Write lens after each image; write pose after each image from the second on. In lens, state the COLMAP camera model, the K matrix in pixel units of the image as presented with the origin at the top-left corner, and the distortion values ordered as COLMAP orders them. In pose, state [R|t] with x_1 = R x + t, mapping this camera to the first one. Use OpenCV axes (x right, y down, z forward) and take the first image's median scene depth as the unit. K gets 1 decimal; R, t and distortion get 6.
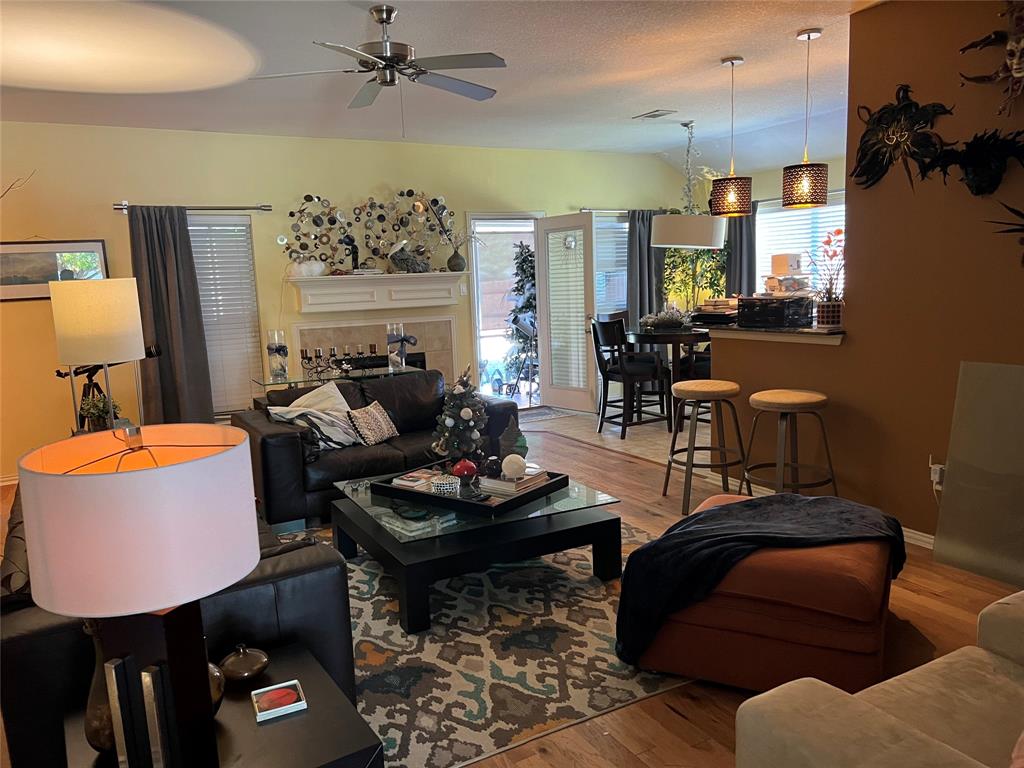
lens RADIAL K [[778.8, 0, 511.1], [0, 778.8, 383.8], [0, 0, 1]] dist [0.084119, -0.083347]
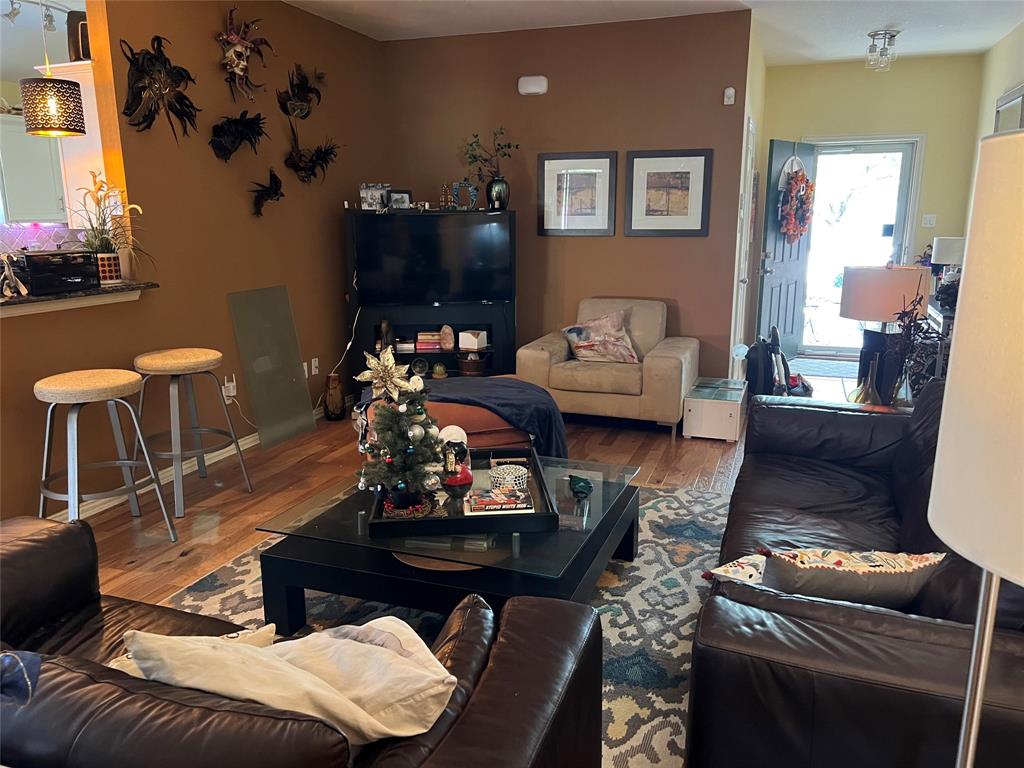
lens RADIAL K [[778.8, 0, 511.2], [0, 778.8, 387.6], [0, 0, 1]] dist [0.084119, -0.083347]
pose [[-0.655000, -0.128057, 0.744699, -0.563158], [0.134538, 0.950024, 0.281697, -0.150433], [-0.743556, 0.284701, -0.605037, 1.240862]]
